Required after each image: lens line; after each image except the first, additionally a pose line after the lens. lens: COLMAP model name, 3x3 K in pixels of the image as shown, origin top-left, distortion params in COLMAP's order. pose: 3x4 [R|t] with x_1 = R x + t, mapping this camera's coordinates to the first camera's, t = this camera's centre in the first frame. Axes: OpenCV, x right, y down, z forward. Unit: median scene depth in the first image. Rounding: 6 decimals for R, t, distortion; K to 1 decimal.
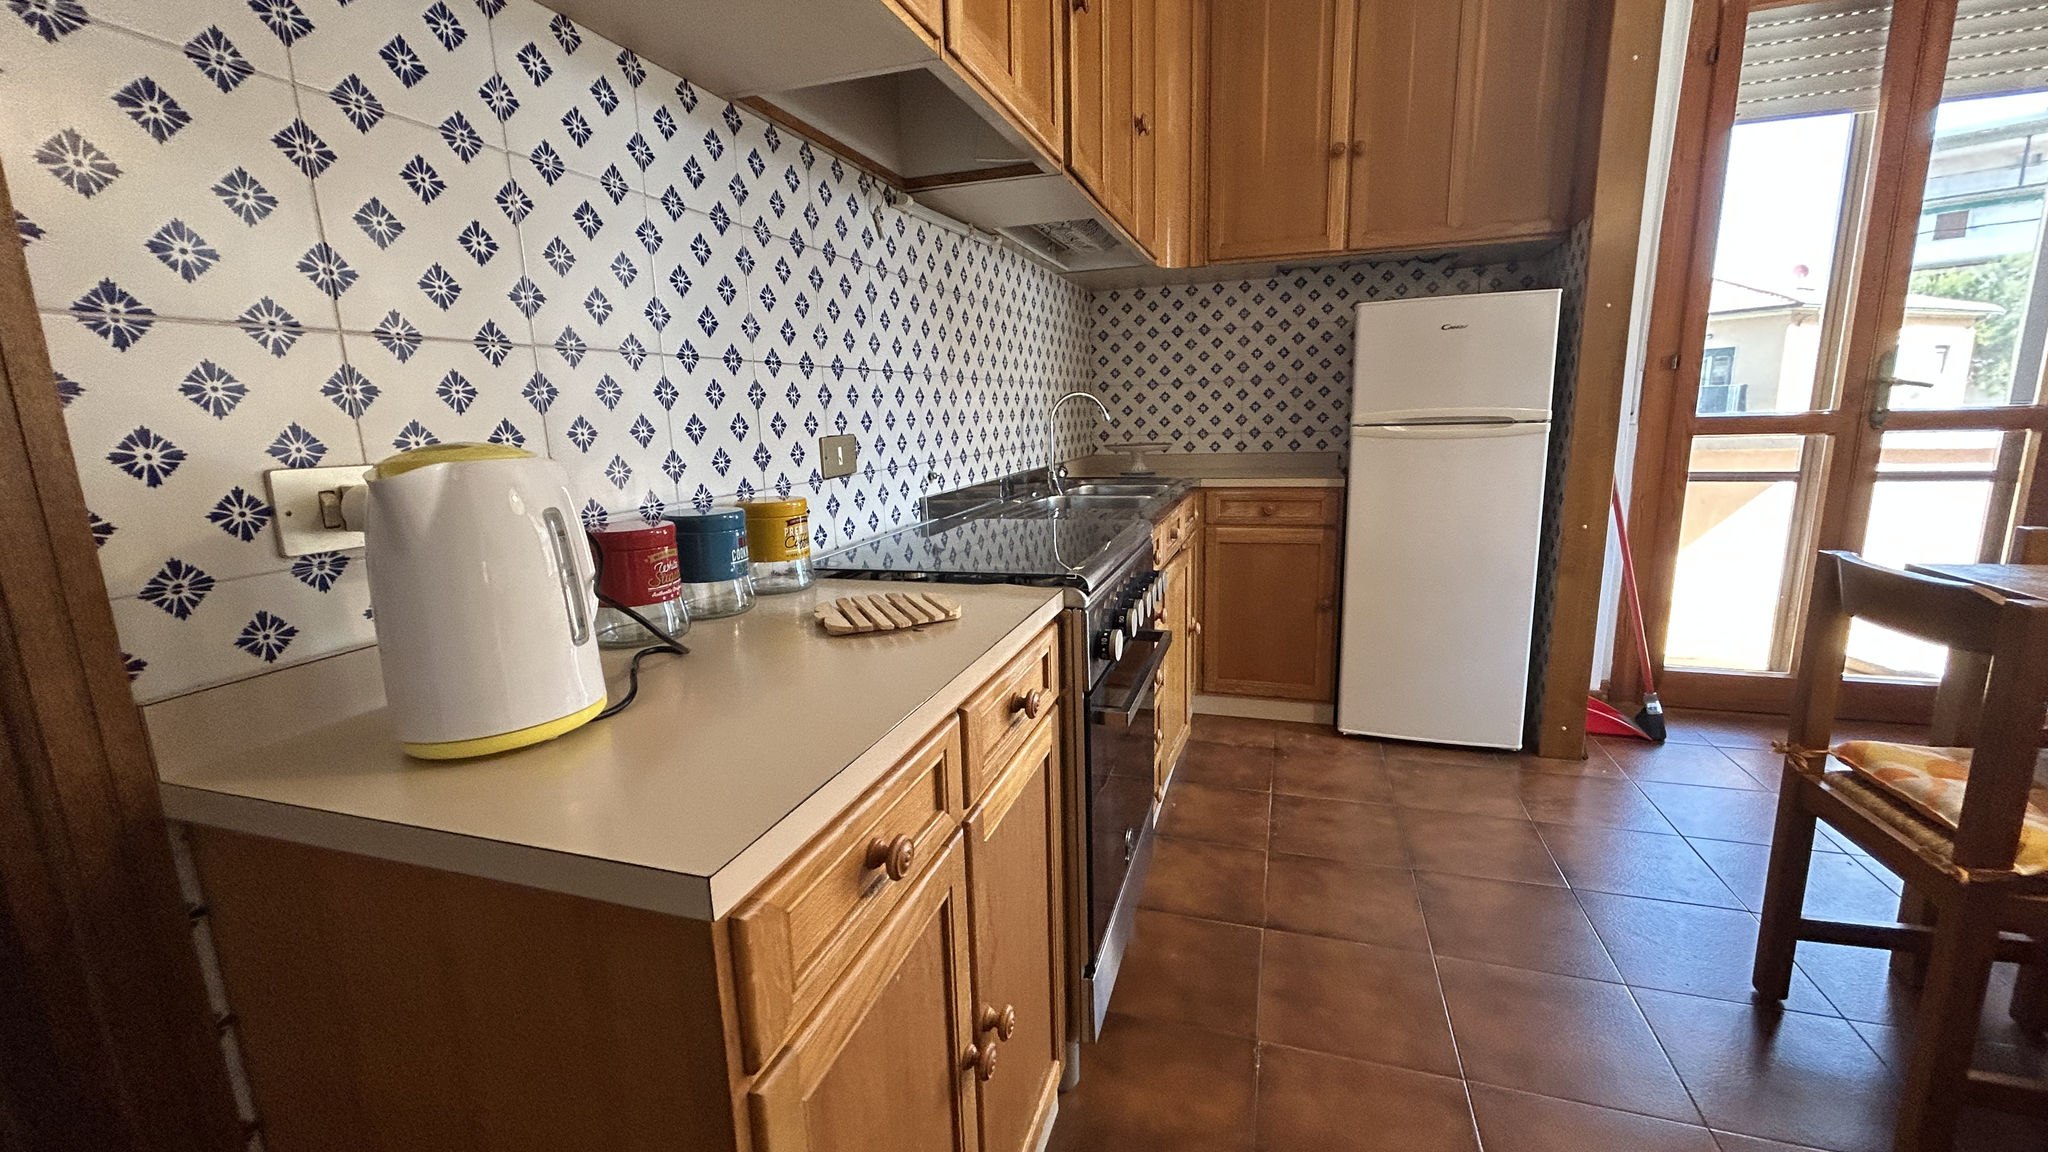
lens RADIAL K [[831.4, 0, 1024.0], [0, 831.4, 576.0], [0, 0, 1]] dist [-0.000301, -0.000140]
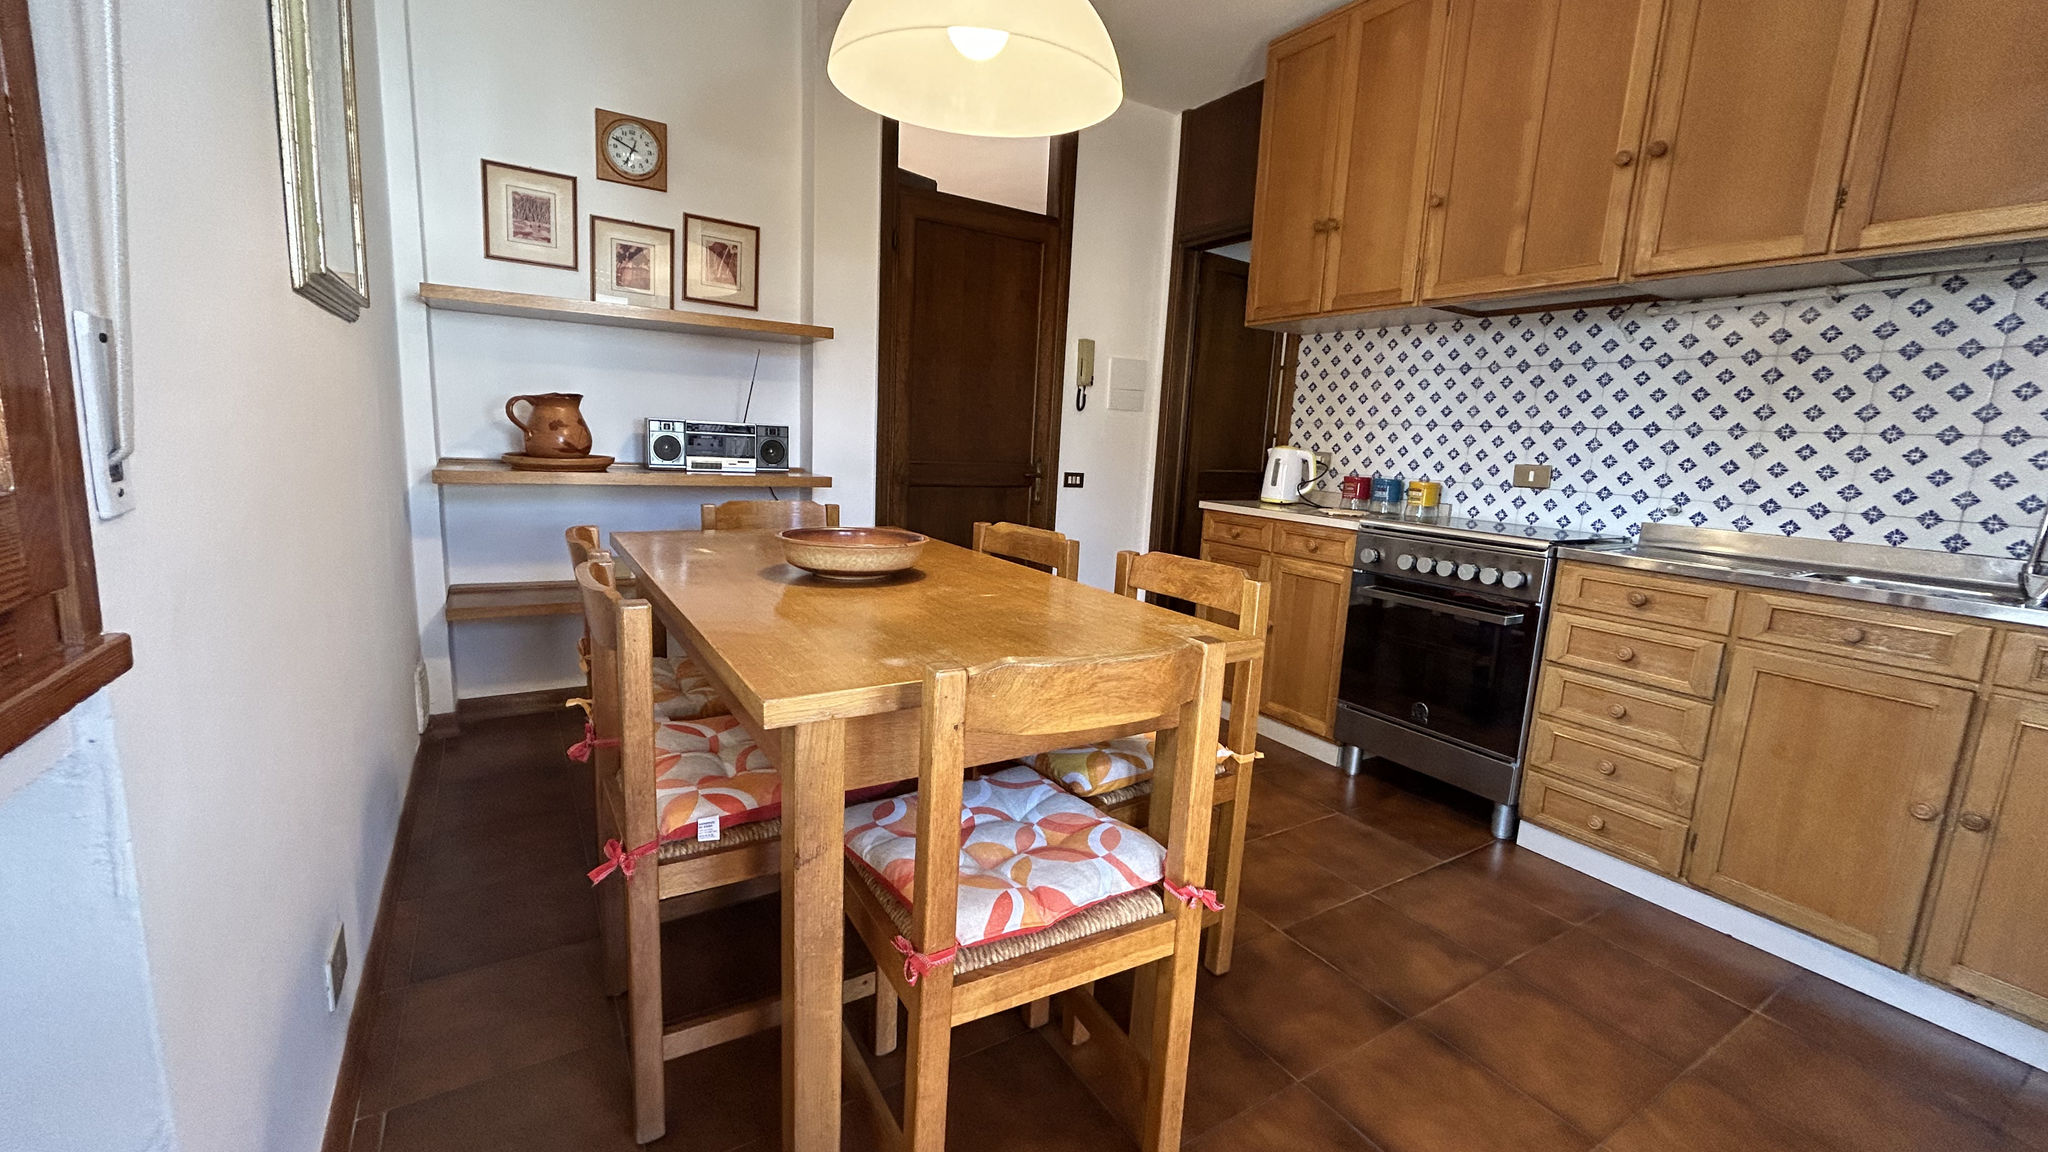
lens RADIAL K [[829.1, 0, 1027.5], [0, 829.1, 580.0], [0, 0, 1]] dist [-0.010306, -0.000117]
pose [[-0.642850, 0.131809, -0.754567, 1.893866], [-0.178425, 0.932220, 0.314851, -0.309520], [0.744922, 0.337035, -0.575759, 1.319559]]
